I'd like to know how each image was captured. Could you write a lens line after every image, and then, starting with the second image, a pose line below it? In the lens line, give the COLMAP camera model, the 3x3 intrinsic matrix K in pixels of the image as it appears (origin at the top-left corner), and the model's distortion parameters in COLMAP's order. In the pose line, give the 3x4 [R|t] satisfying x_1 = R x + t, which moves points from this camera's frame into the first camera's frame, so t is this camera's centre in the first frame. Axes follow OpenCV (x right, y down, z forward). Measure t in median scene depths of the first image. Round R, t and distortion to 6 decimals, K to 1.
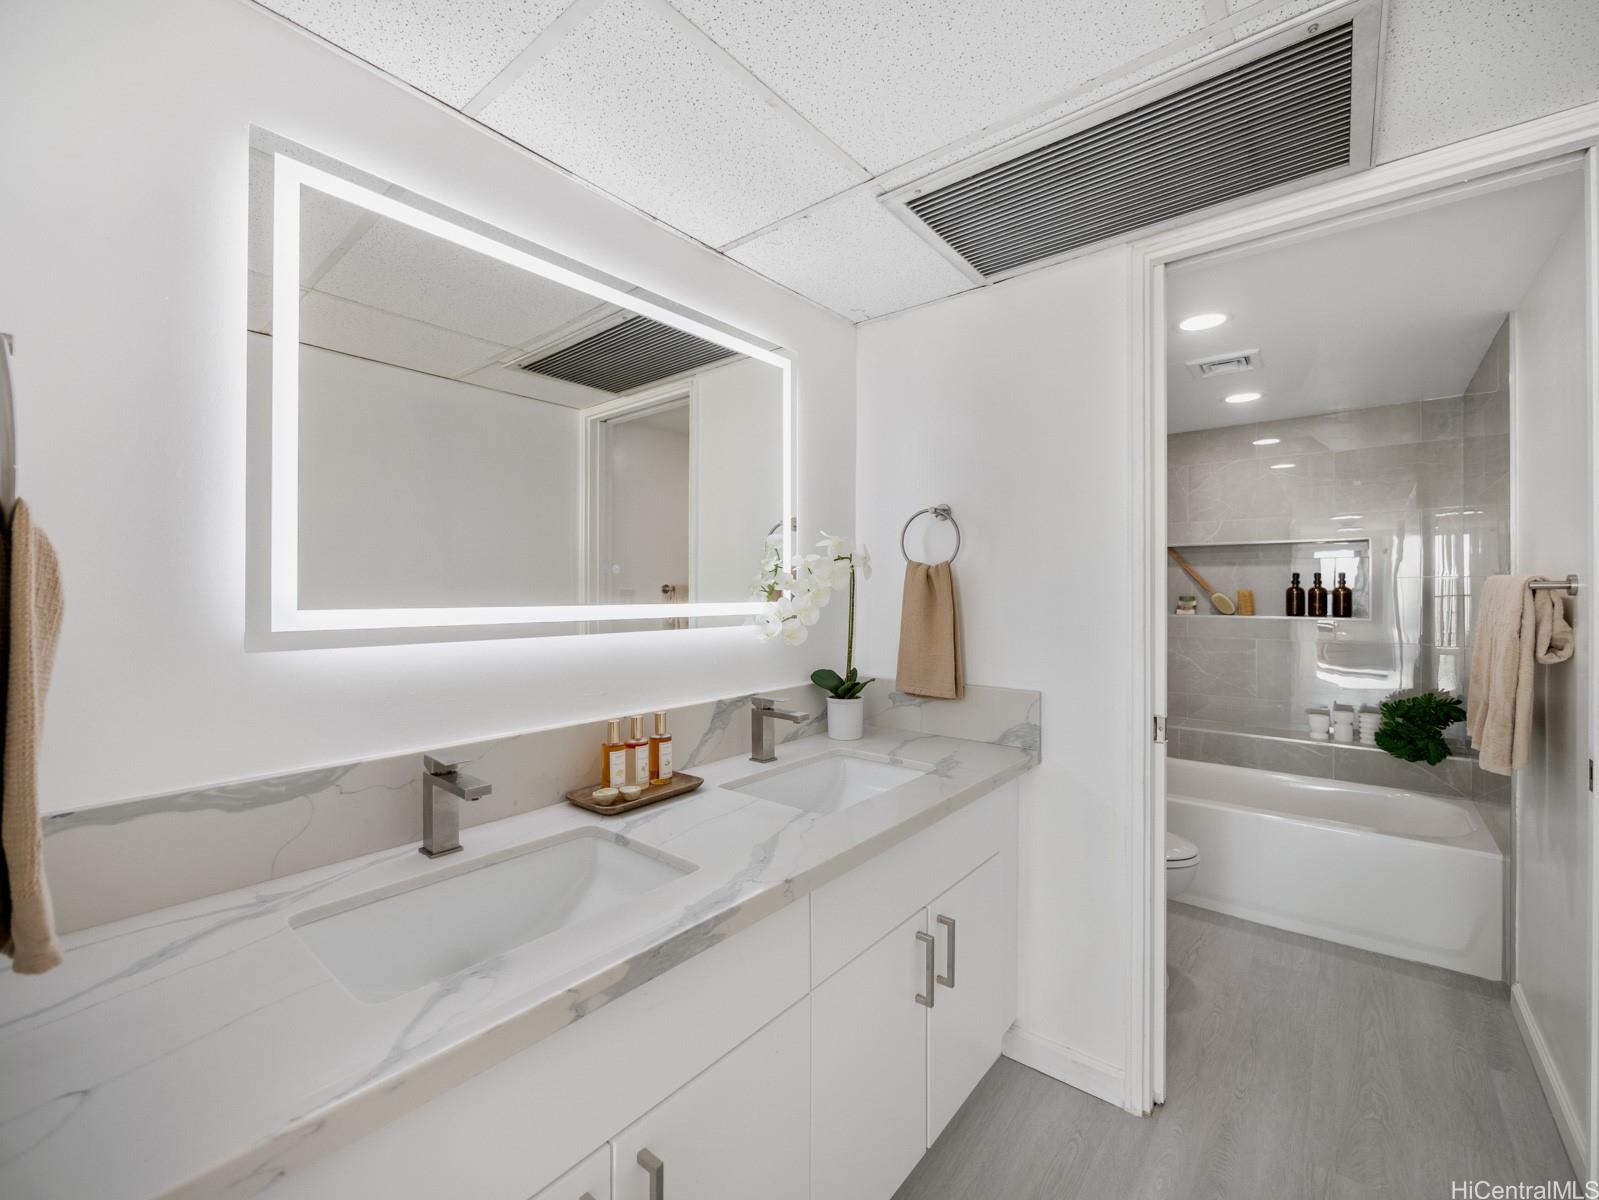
lens RADIAL K [[671.5, 0, 796.0], [0, 671.5, 590.8], [0, 0, 1]] dist [-0.002755, 0.000143]
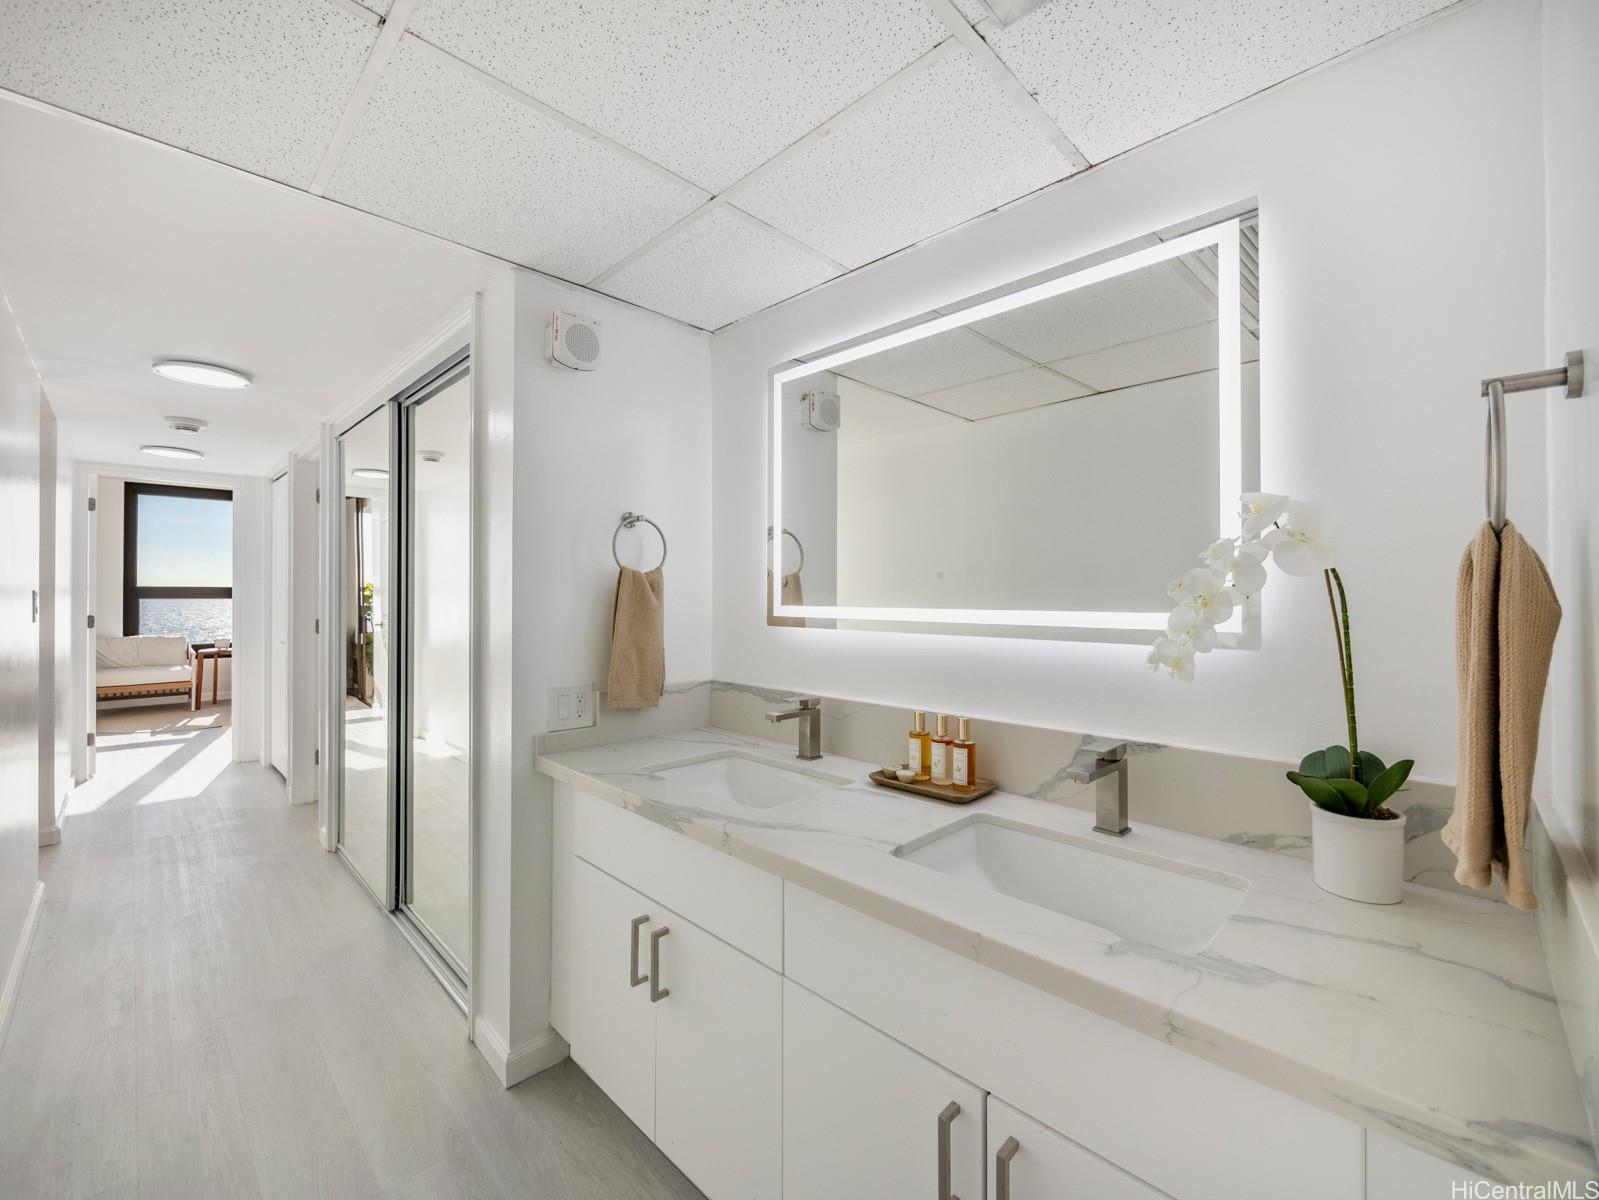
lens RADIAL K [[671.5, 0, 796.3], [0, 671.5, 594.0], [0, 0, 1]] dist [-0.002755, 0.000143]
pose [[-0.089374, 0.000353, -0.995998, 0.900245], [-0.001935, 0.999998, 0.000528, -0.003811], [0.995996, 0.001974, -0.089373, 0.932264]]
